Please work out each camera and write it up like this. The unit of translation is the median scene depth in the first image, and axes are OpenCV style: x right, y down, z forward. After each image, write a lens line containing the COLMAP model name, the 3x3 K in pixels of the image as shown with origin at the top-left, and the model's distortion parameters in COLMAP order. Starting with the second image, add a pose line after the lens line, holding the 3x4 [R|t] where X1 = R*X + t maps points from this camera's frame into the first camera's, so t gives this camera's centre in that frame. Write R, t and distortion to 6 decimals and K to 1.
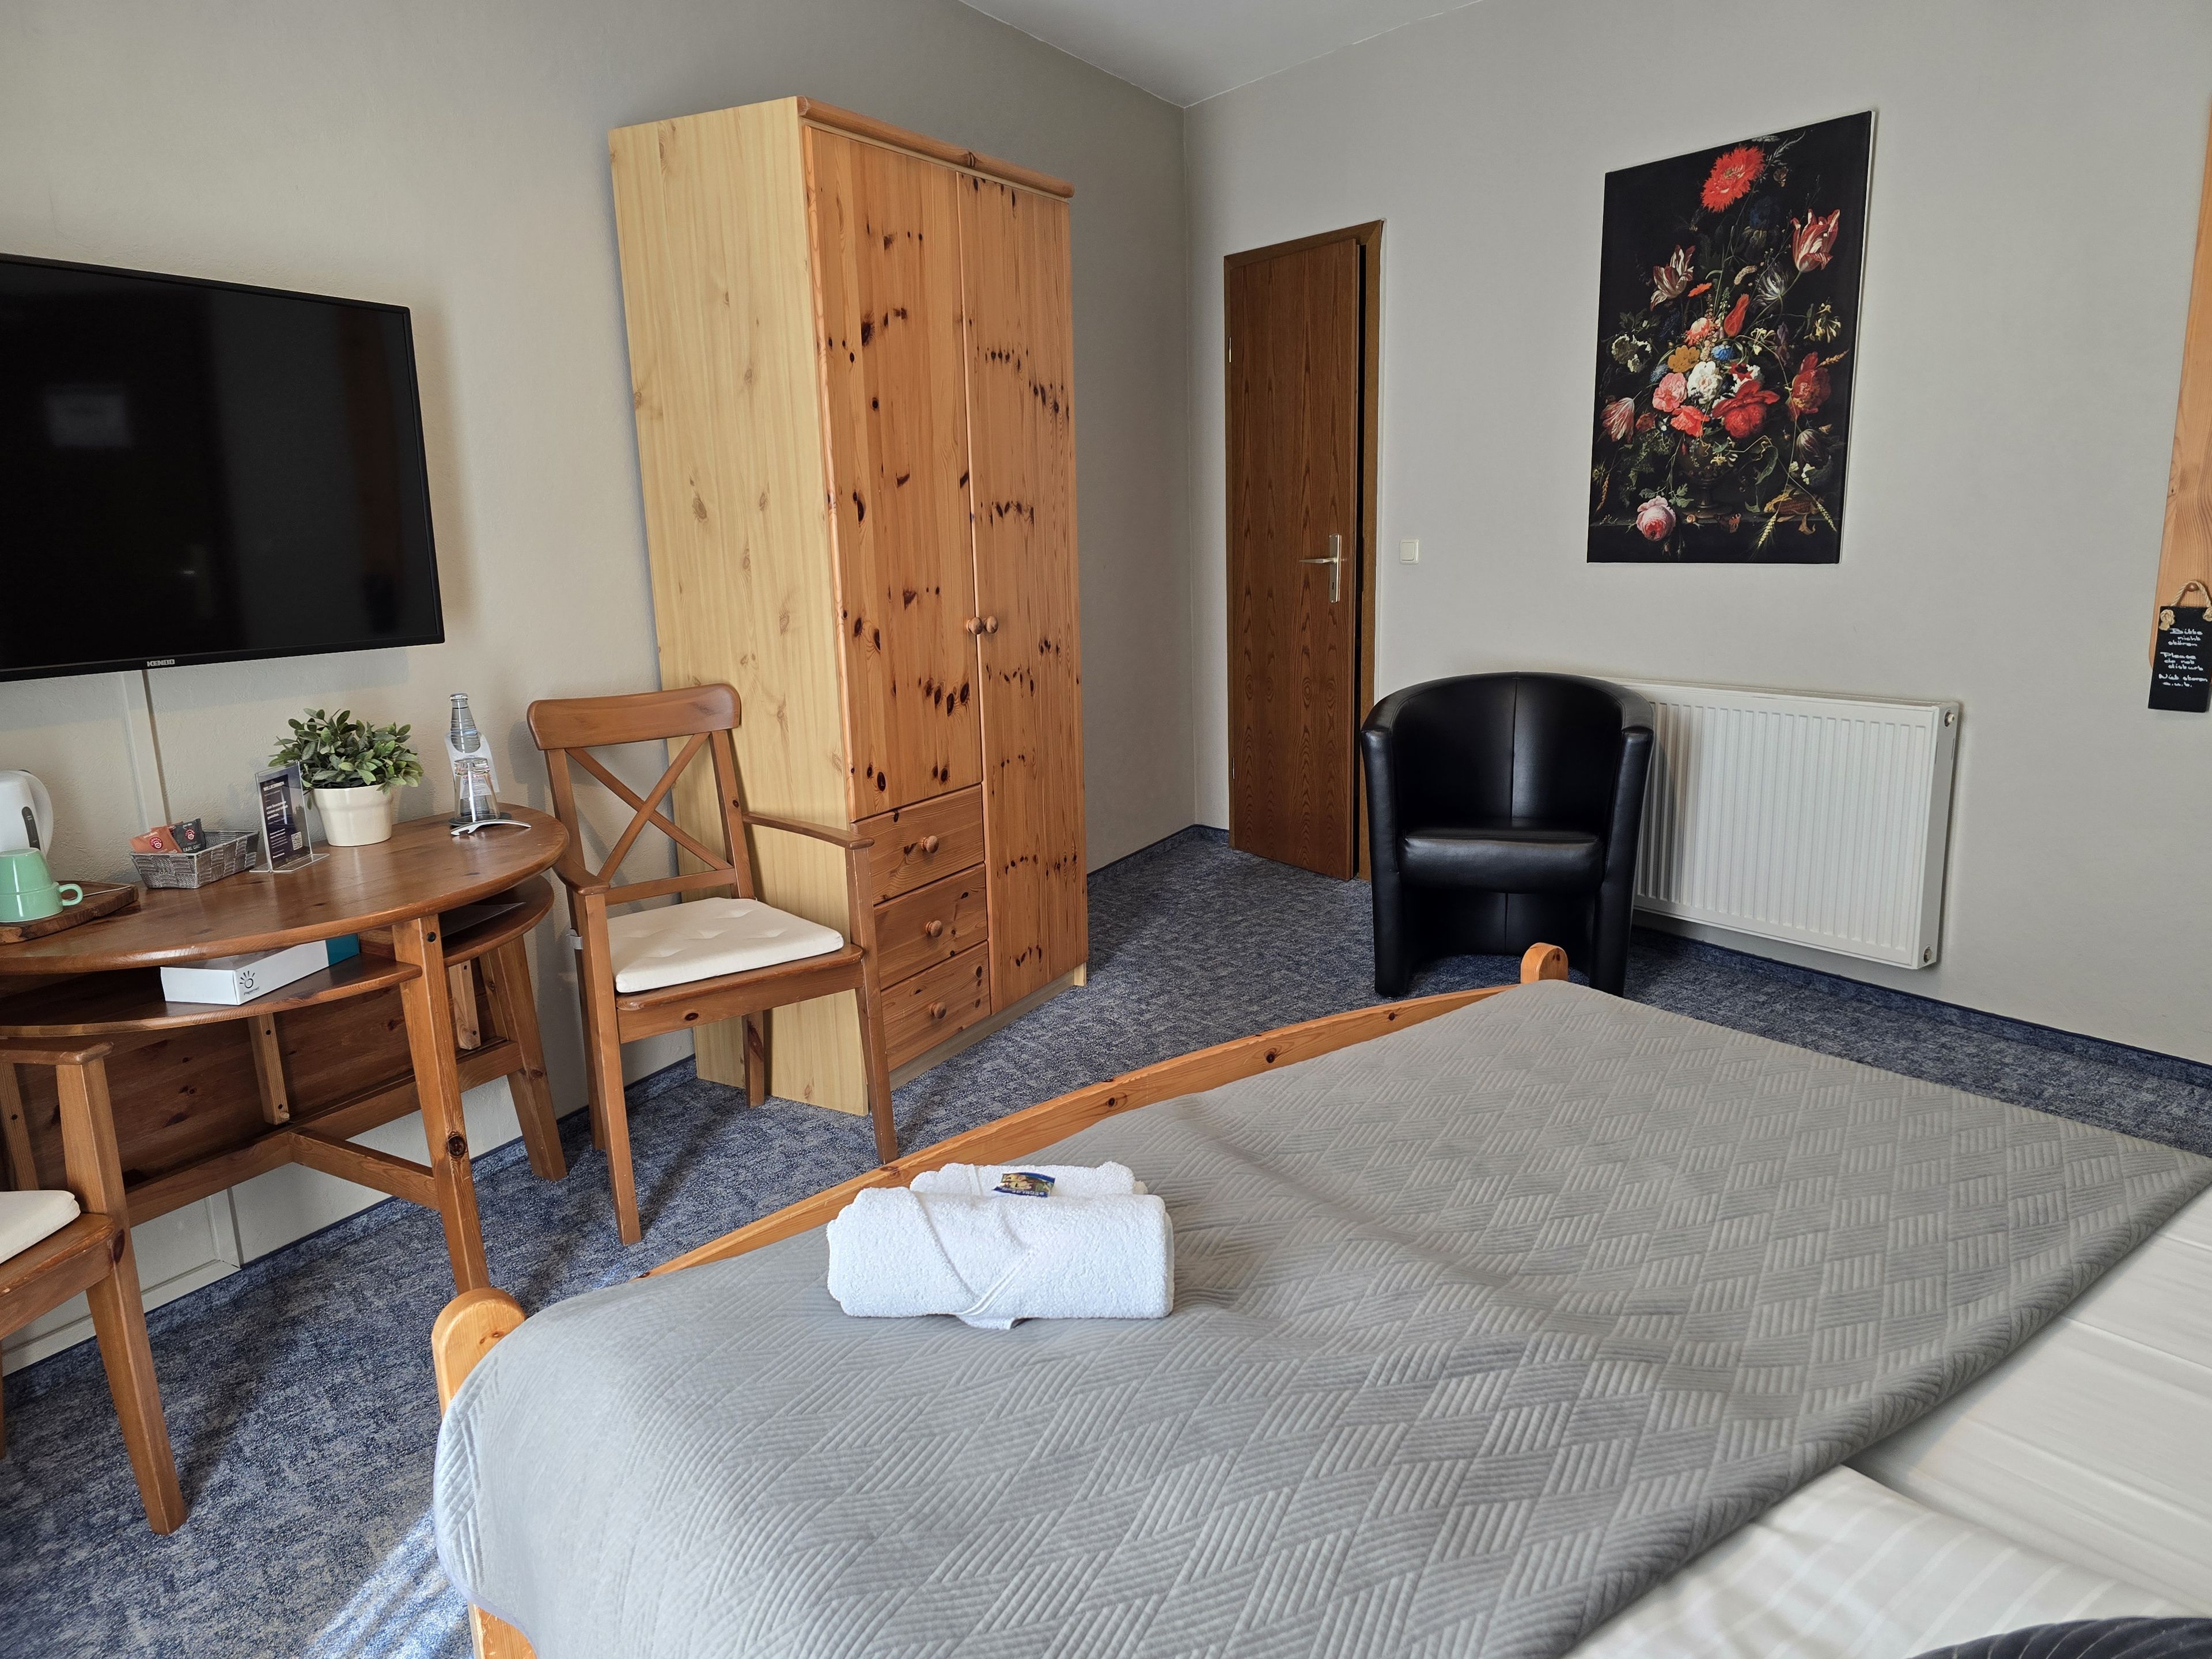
lens RADIAL K [[1488.4, 0, 1101.9], [0, 1488.4, 843.7], [0, 0, 1]] dist [0.073052, -0.066365]
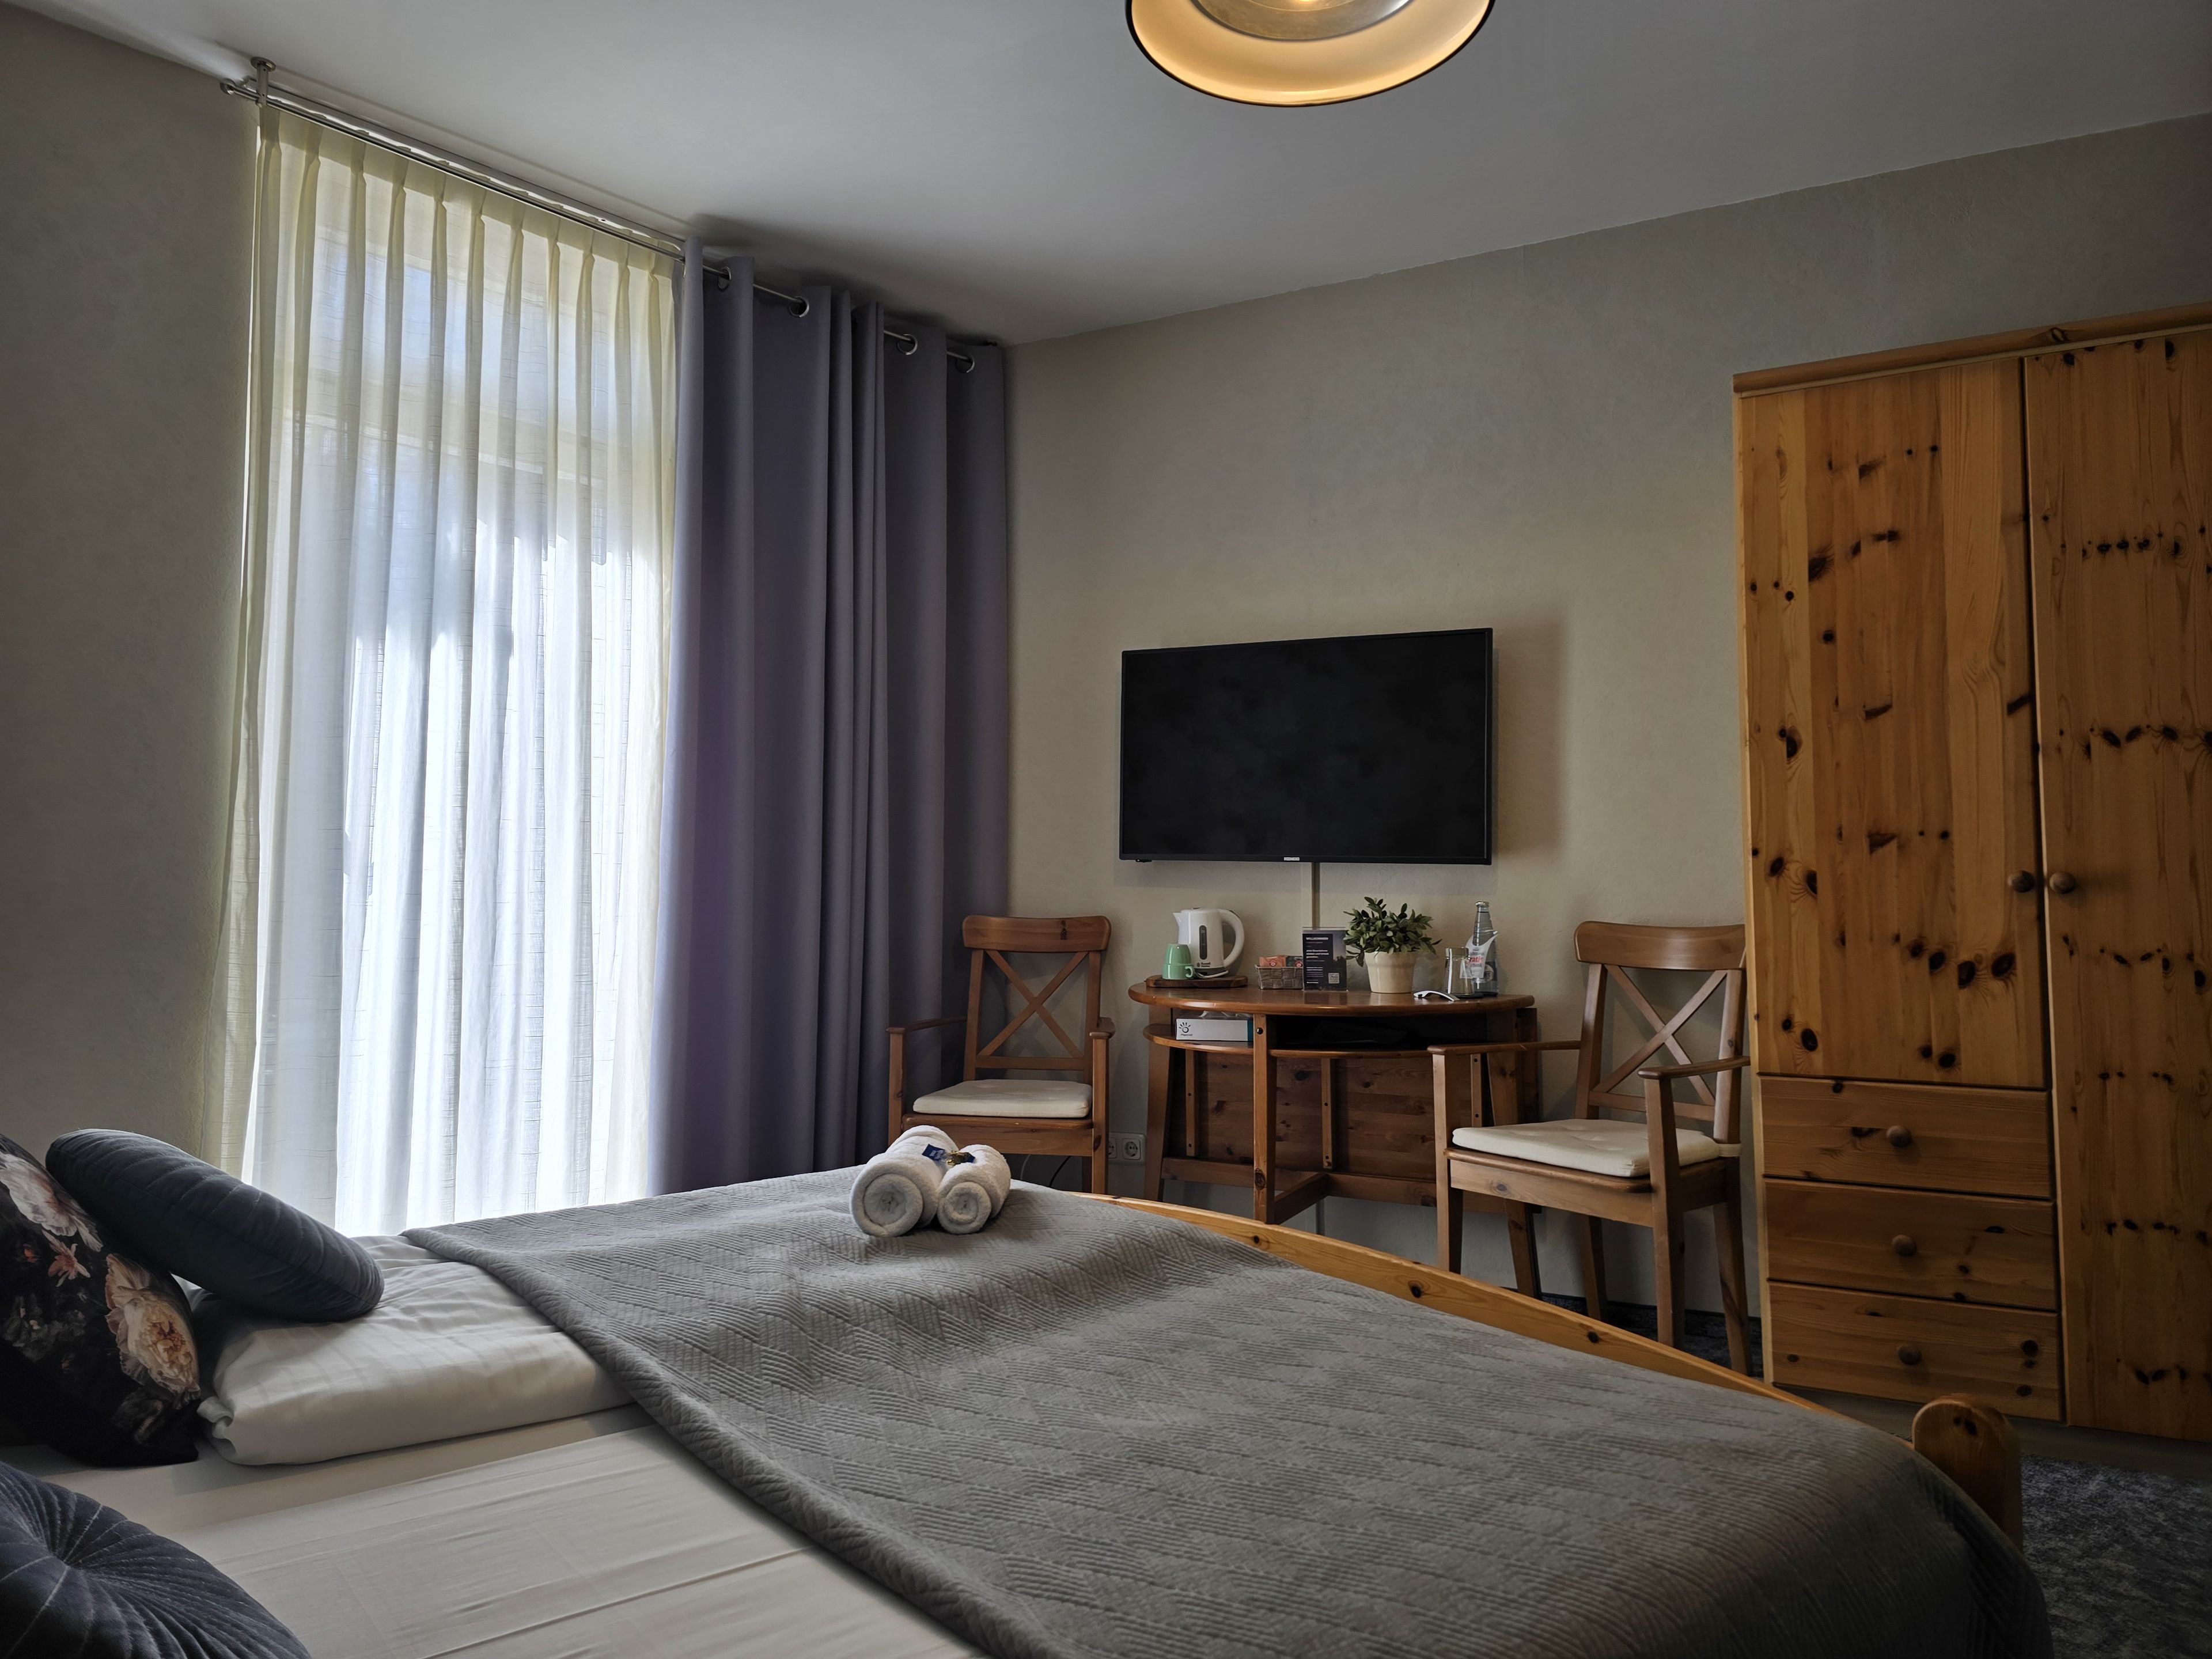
lens RADIAL K [[1488.4, 0, 1109.7], [0, 1488.4, 818.6], [0, 0, 1]] dist [0.073052, -0.066365]
pose [[0.022654, -0.028660, -0.999332, 0.740135], [-0.230937, 0.972405, -0.033123, -0.043101], [0.972705, 0.231534, 0.015410, 0.539229]]
